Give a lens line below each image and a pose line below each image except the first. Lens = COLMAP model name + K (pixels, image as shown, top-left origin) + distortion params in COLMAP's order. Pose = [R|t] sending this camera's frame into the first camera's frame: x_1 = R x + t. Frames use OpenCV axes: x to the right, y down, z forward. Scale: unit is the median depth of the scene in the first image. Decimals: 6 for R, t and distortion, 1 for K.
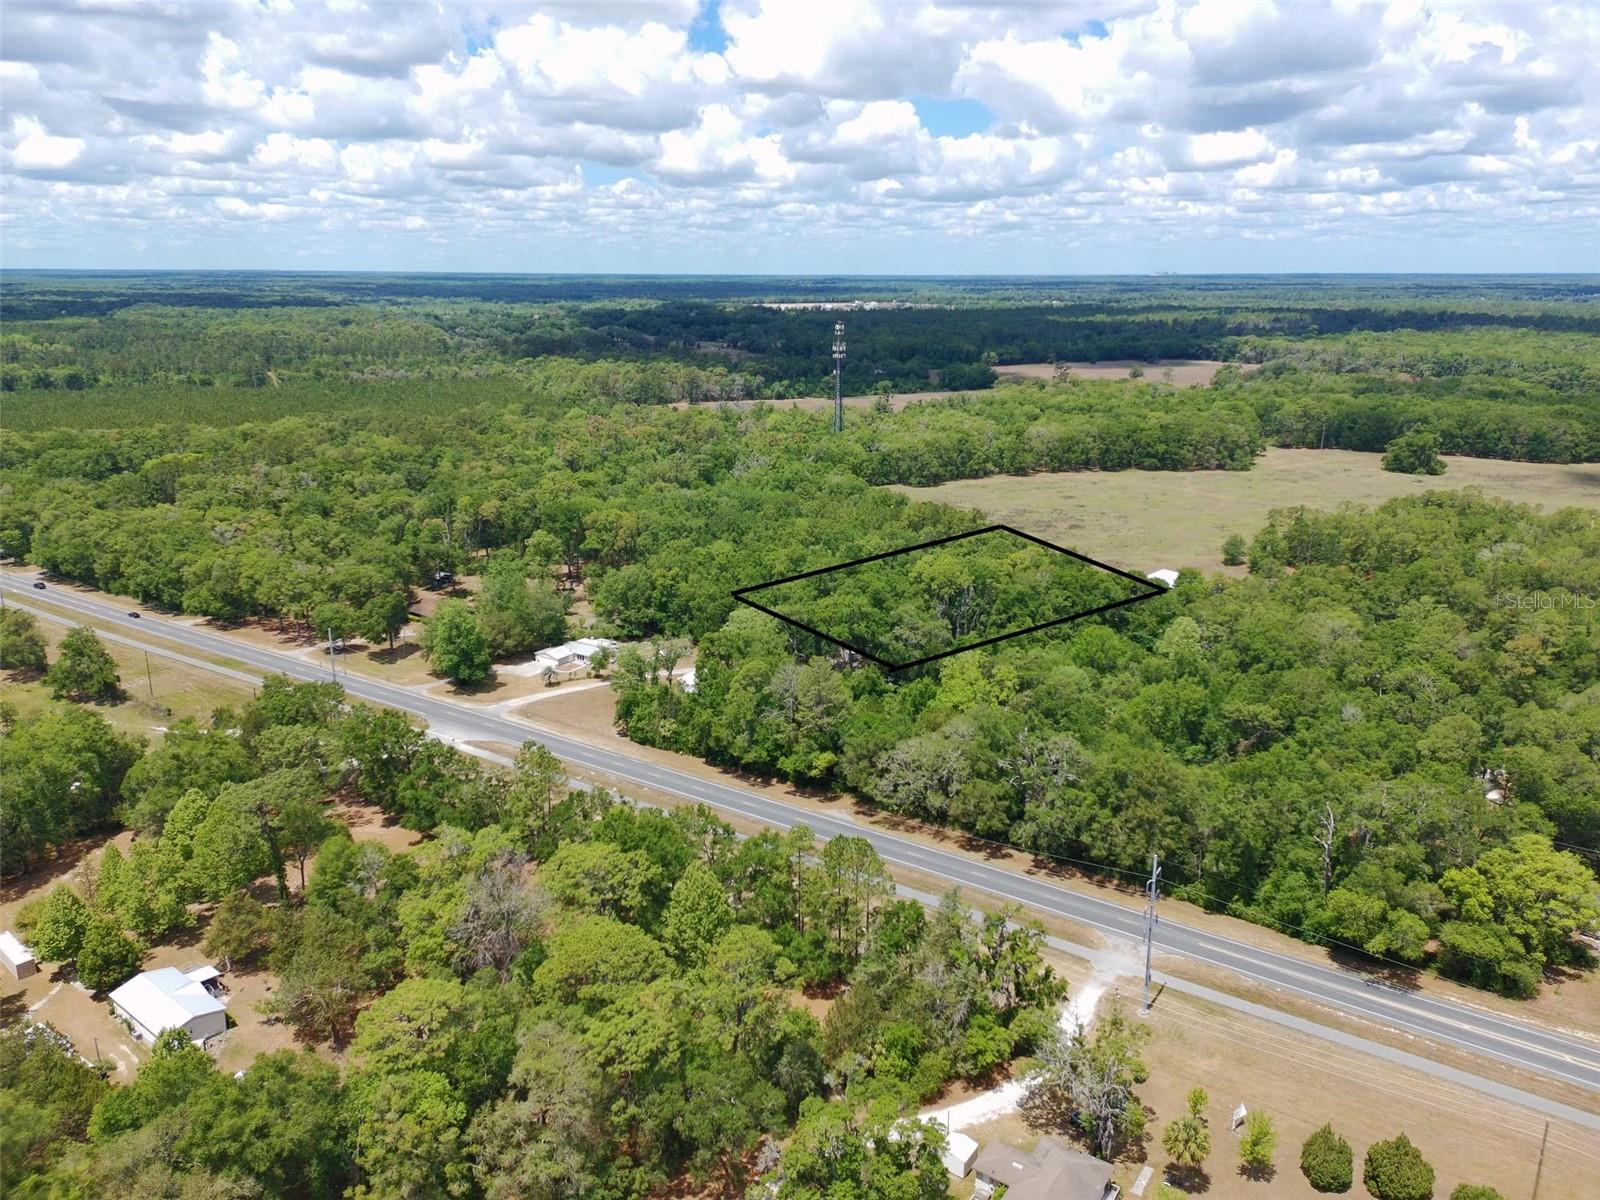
lens RADIAL K [[1172.9, 0, 790.9], [0, 1172.9, 586.4], [0, 0, 1]] dist [0.088664, -0.087627]
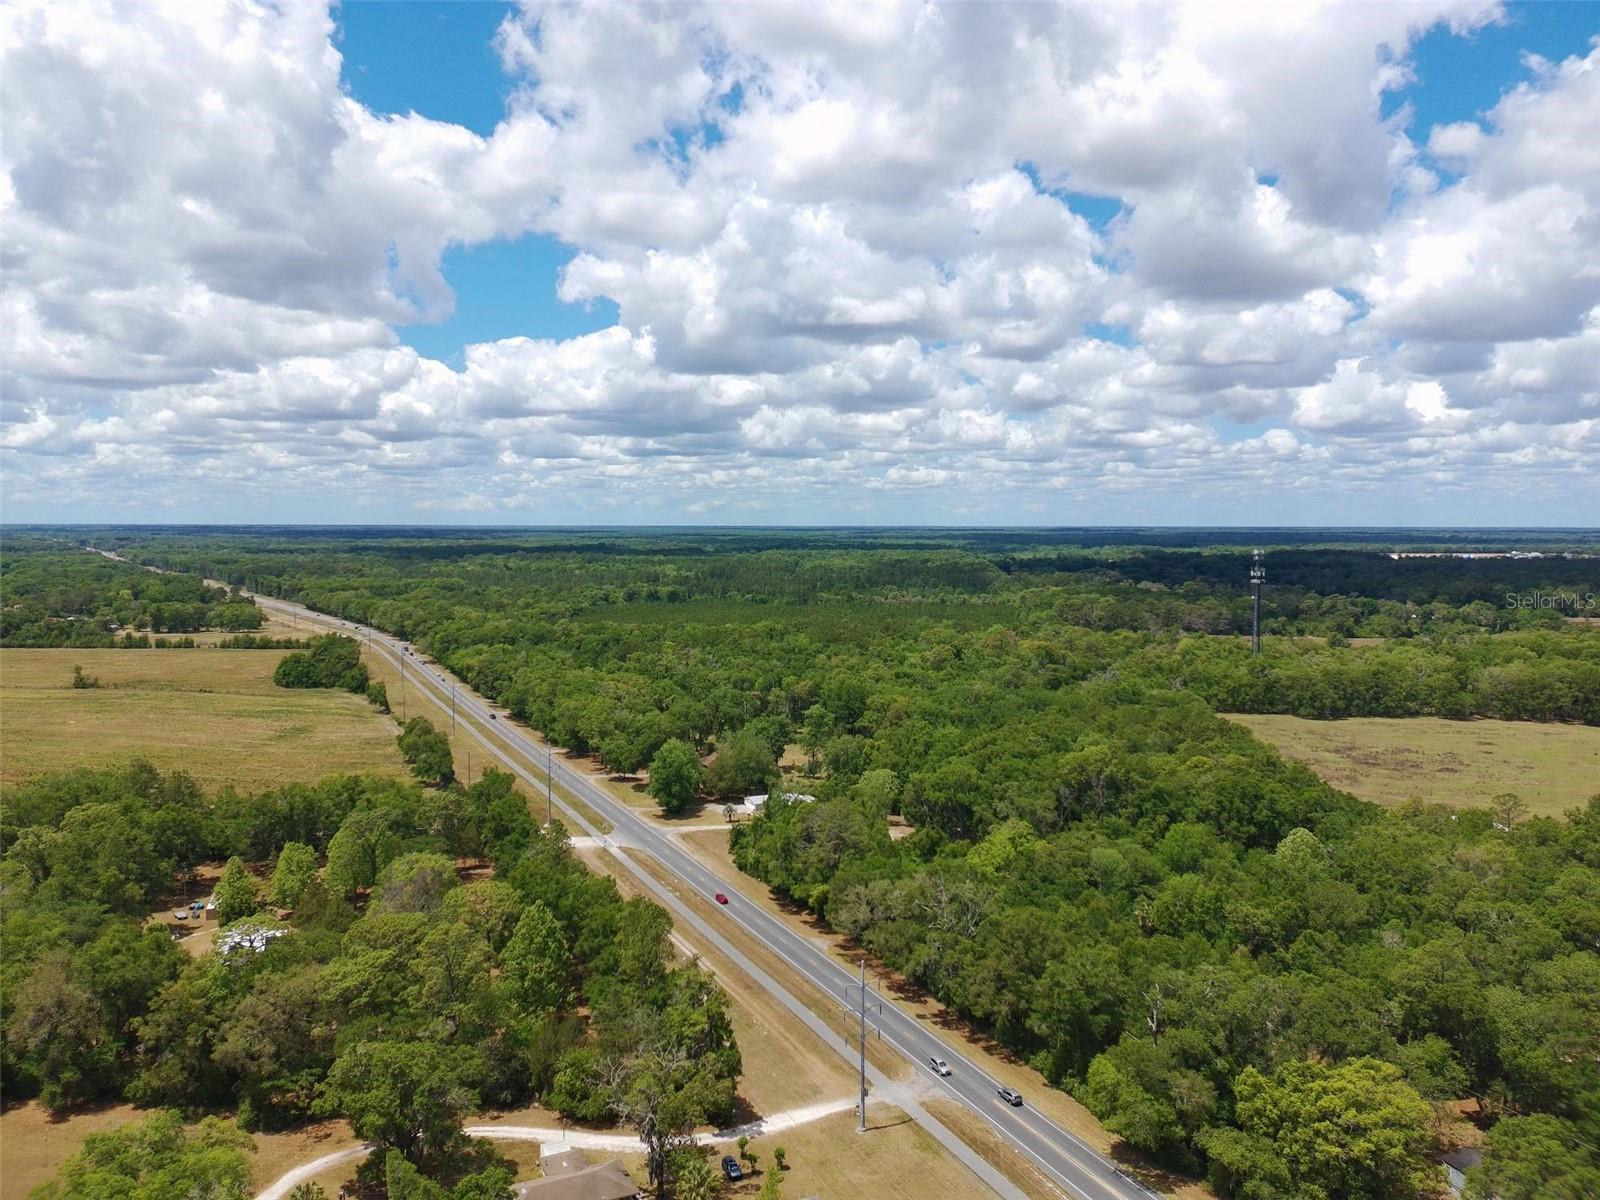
lens RADIAL K [[1167.7, 0, 784.7], [0, 1167.7, 586.1], [0, 0, 1]] dist [0.079795, -0.086252]
pose [[0.863614, 0.027401, -0.503408, 0.457001], [-0.130825, 0.976497, -0.171282, 0.053590], [0.486884, 0.213780, 0.846902, 0.007831]]
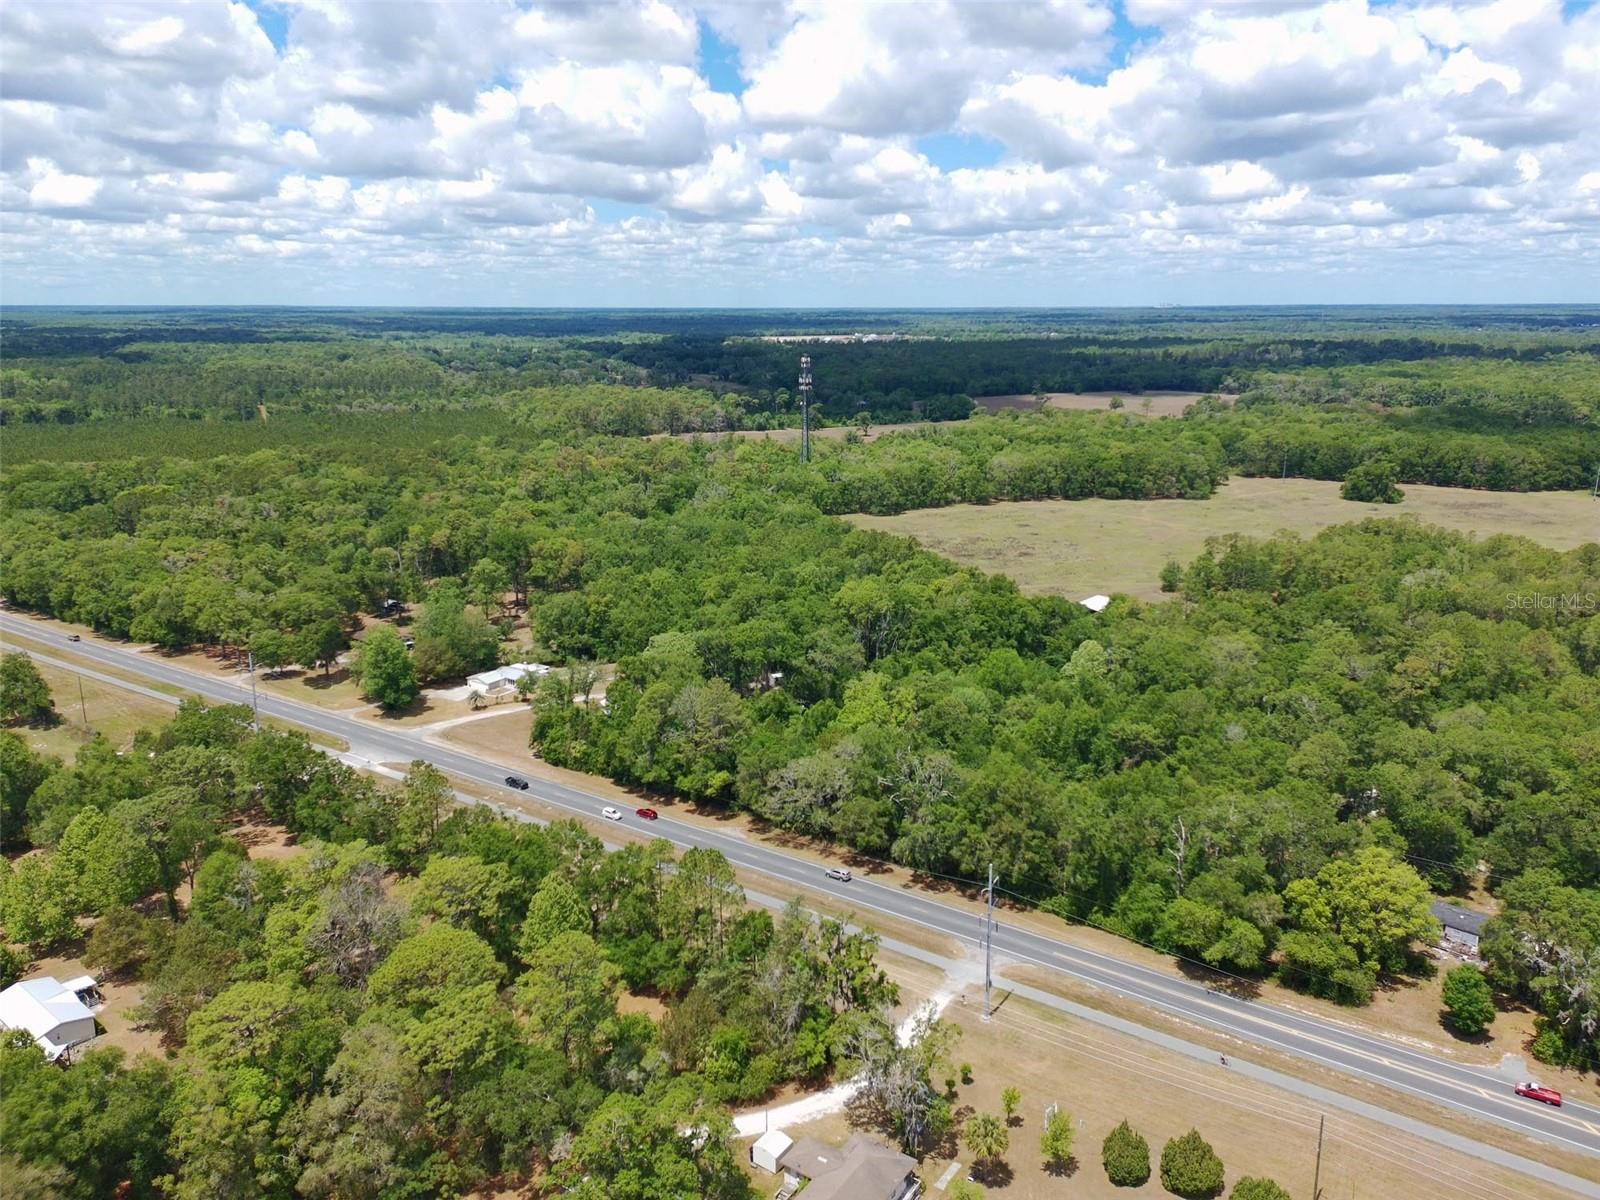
lens RADIAL K [[1172.9, 0, 790.9], [0, 1172.9, 586.4], [0, 0, 1]] dist [0.088664, -0.087627]
pose [[0.999972, -0.002281, -0.007195, 0.083906], [0.002092, 0.999656, -0.026150, 0.005526], [0.007252, 0.026134, 0.999632, -0.027029]]
